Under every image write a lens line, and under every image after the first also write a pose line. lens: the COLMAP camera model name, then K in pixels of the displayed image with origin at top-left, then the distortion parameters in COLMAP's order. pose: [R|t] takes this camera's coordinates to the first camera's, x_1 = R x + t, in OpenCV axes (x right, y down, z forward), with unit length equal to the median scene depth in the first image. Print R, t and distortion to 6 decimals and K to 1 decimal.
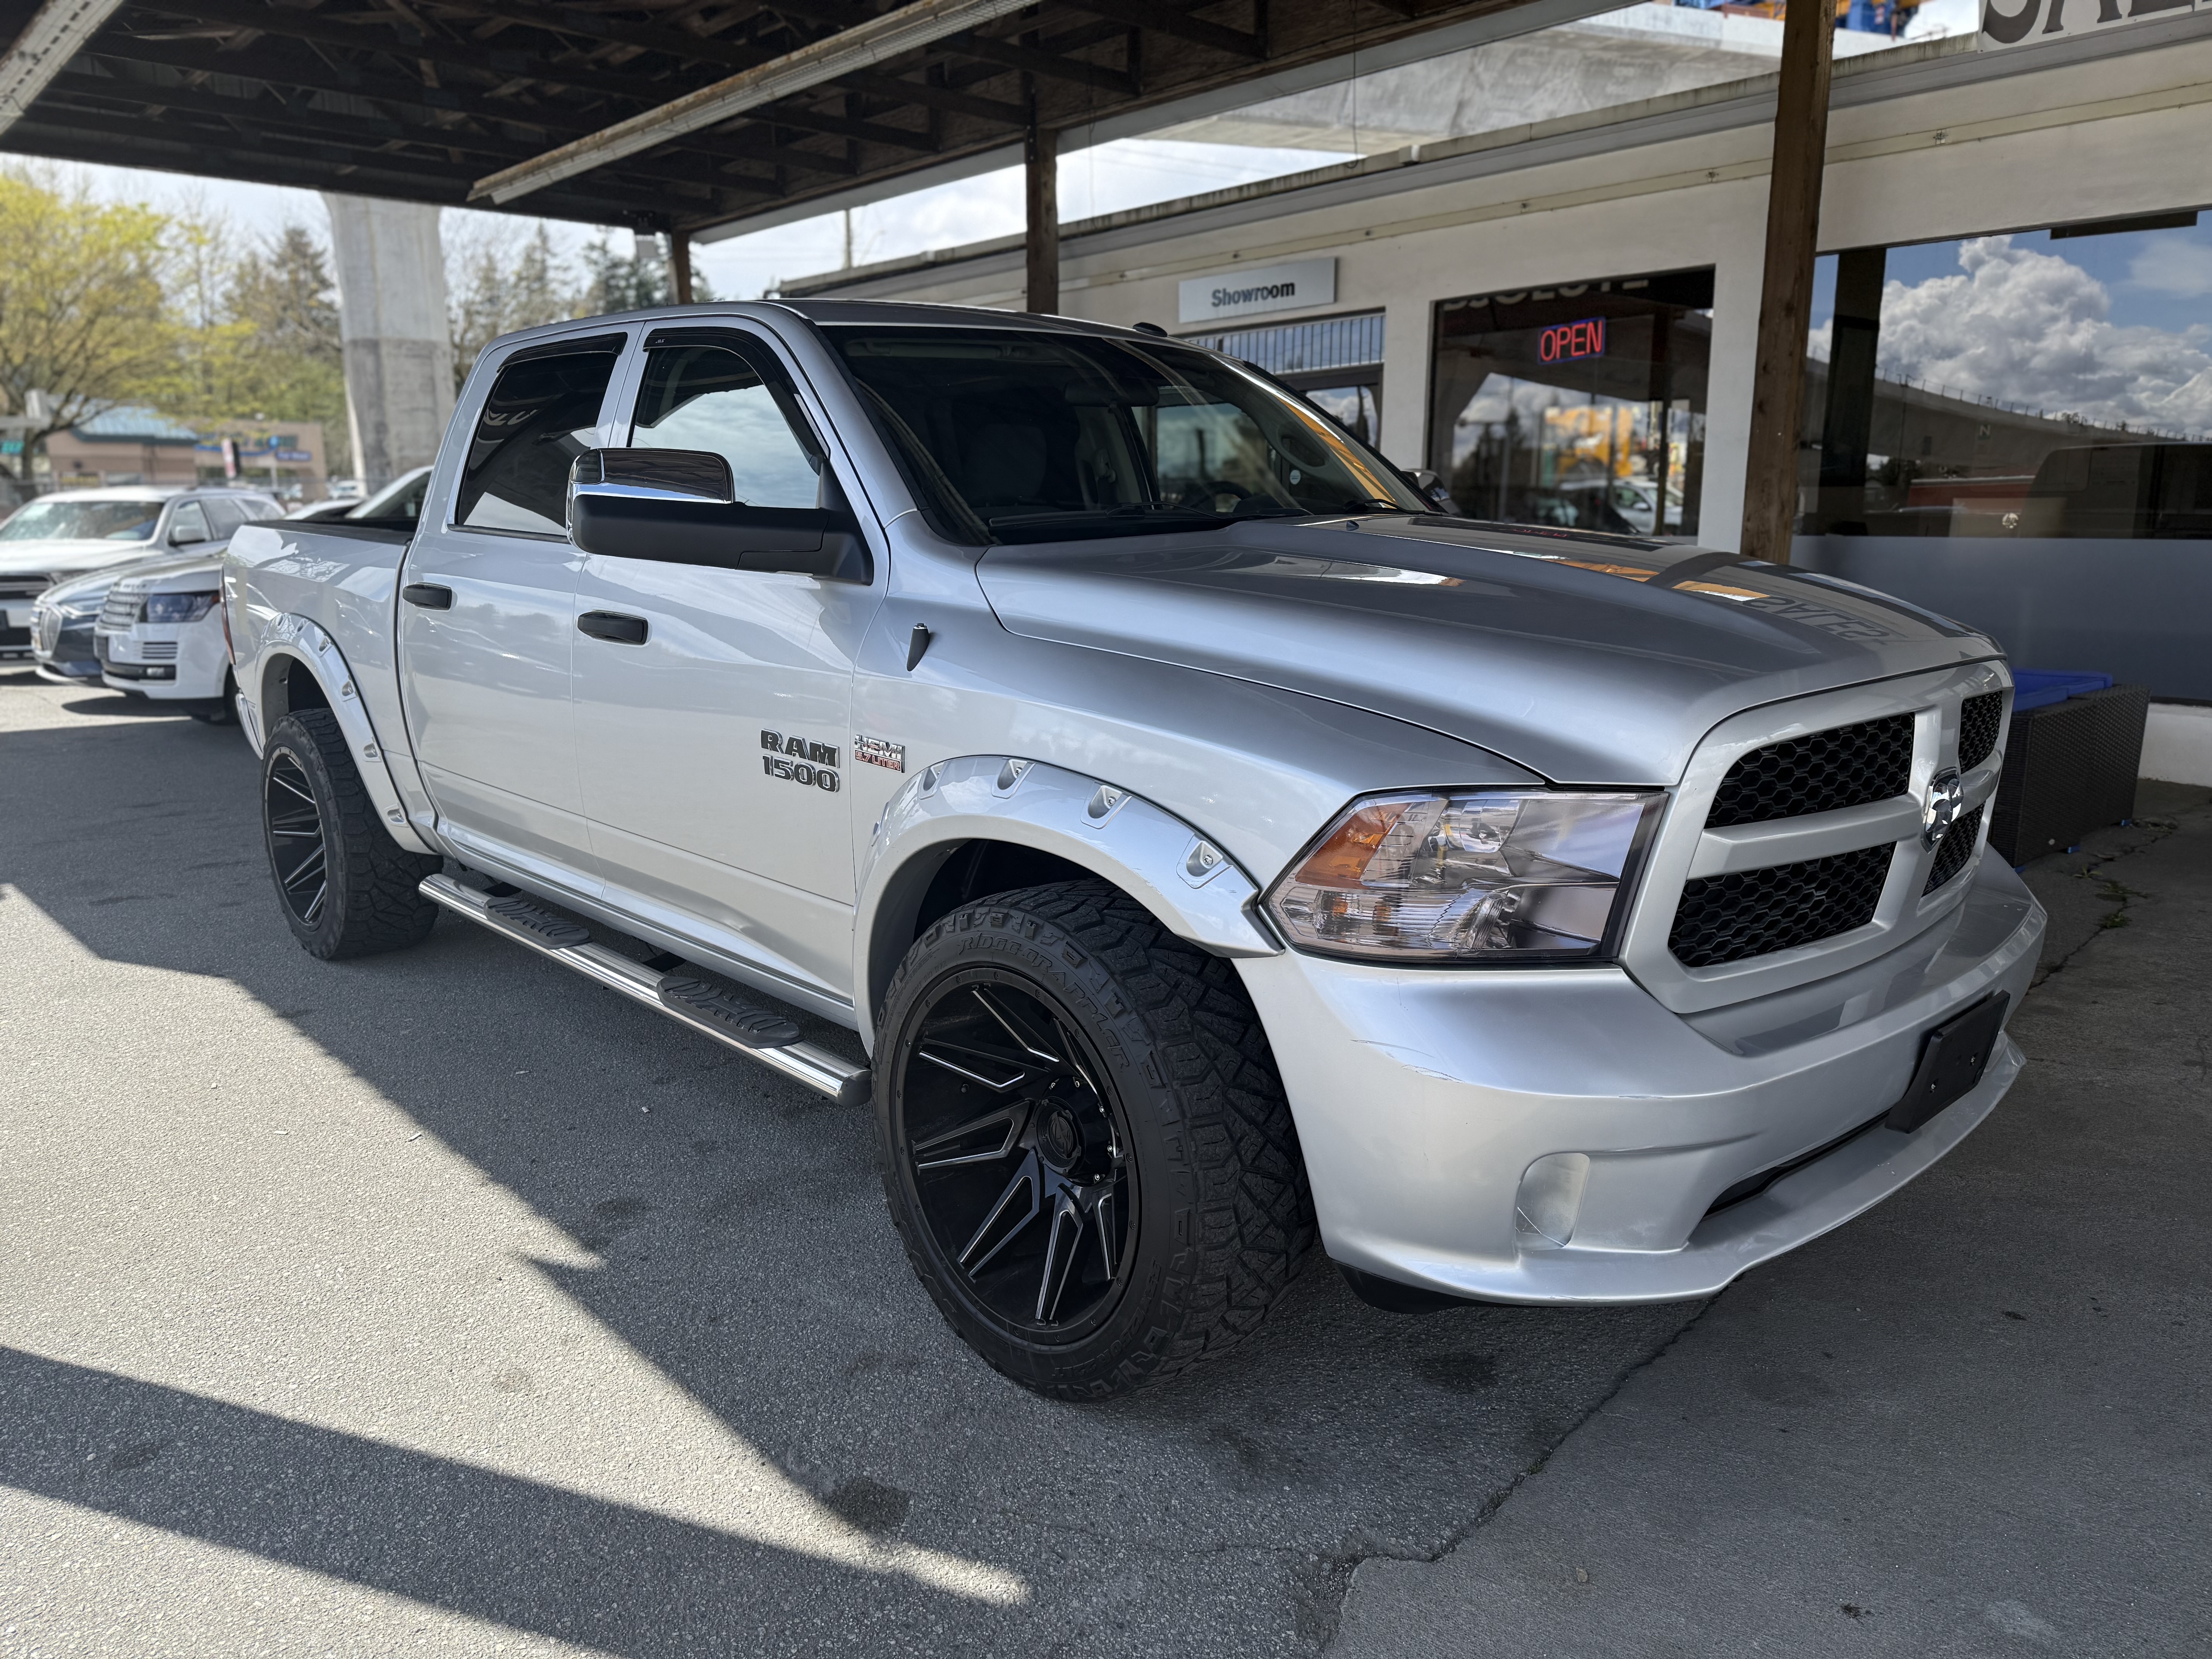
lens RADIAL K [[1568.4, 0, 1105.8], [0, 1568.4, 844.8], [0, 0, 1]] dist [0.013806, -0.016126]
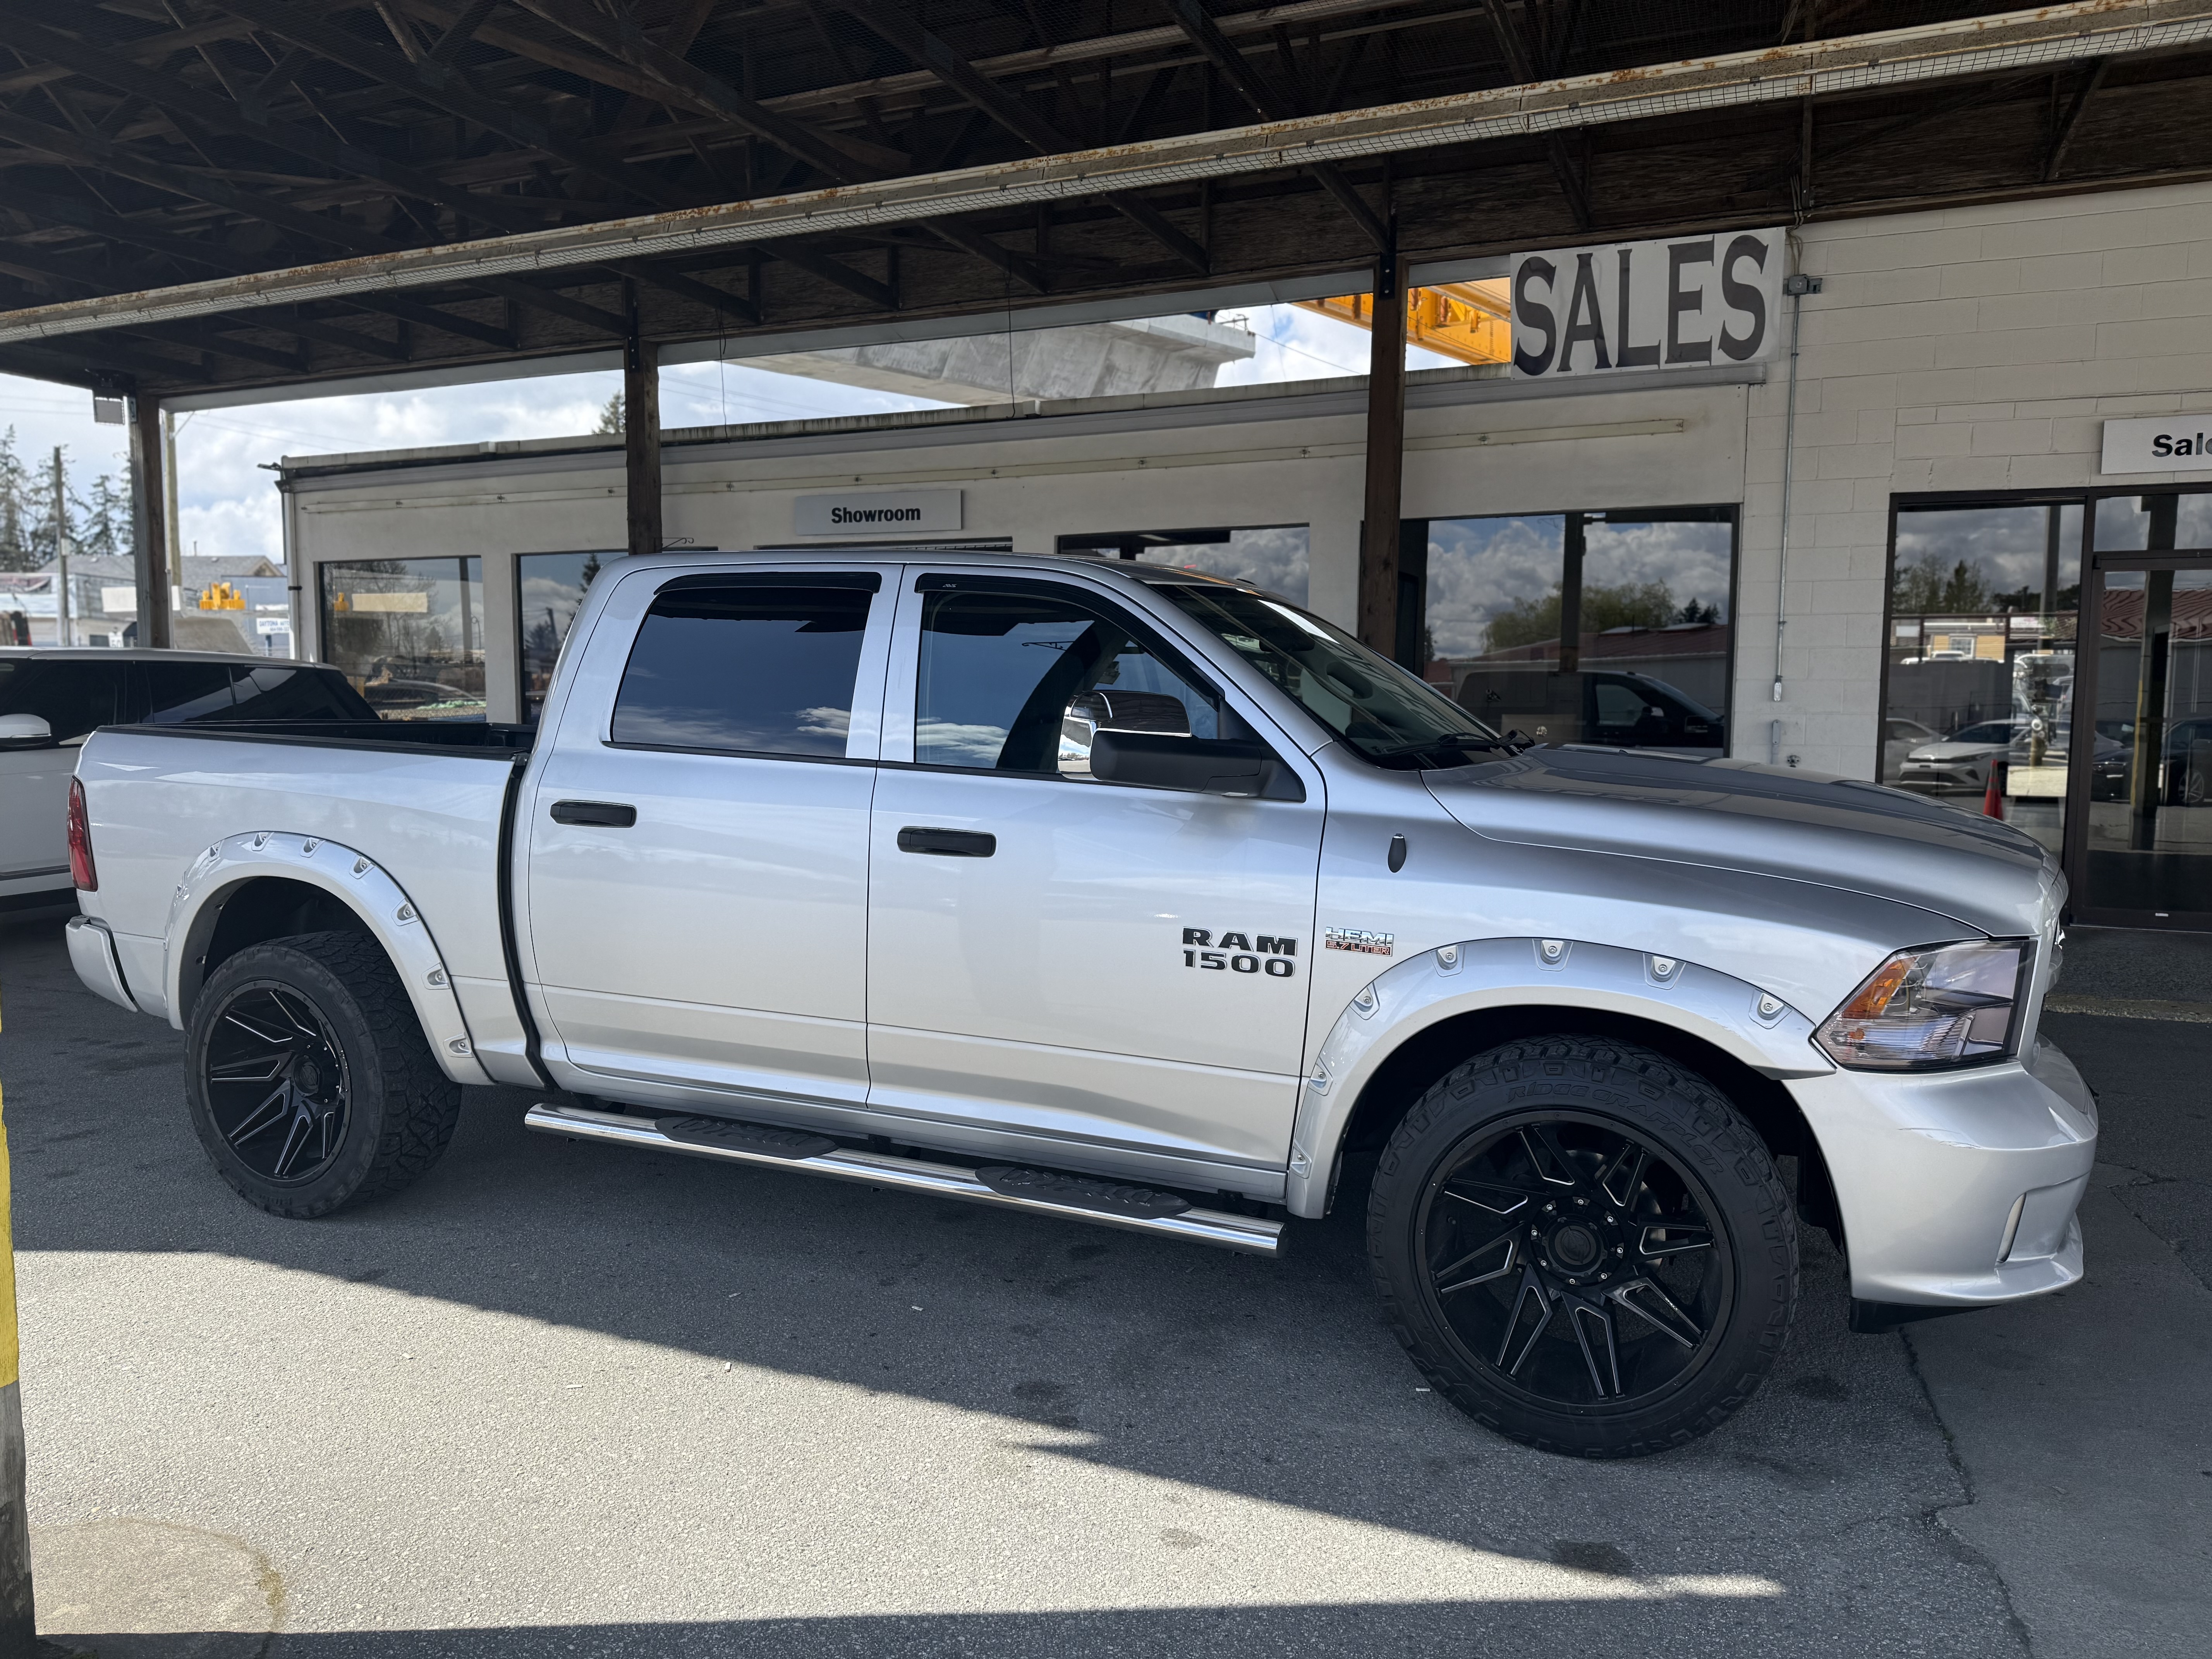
lens RADIAL K [[1568.4, 0, 1112.3], [0, 1568.4, 834.2], [0, 0, 1]] dist [0.013806, -0.016126]
pose [[0.915010, -0.020392, 0.402916, -0.485214], [0.070436, 0.991457, -0.109778, -0.013585], [-0.397235, 0.128828, 0.908629, -0.014037]]
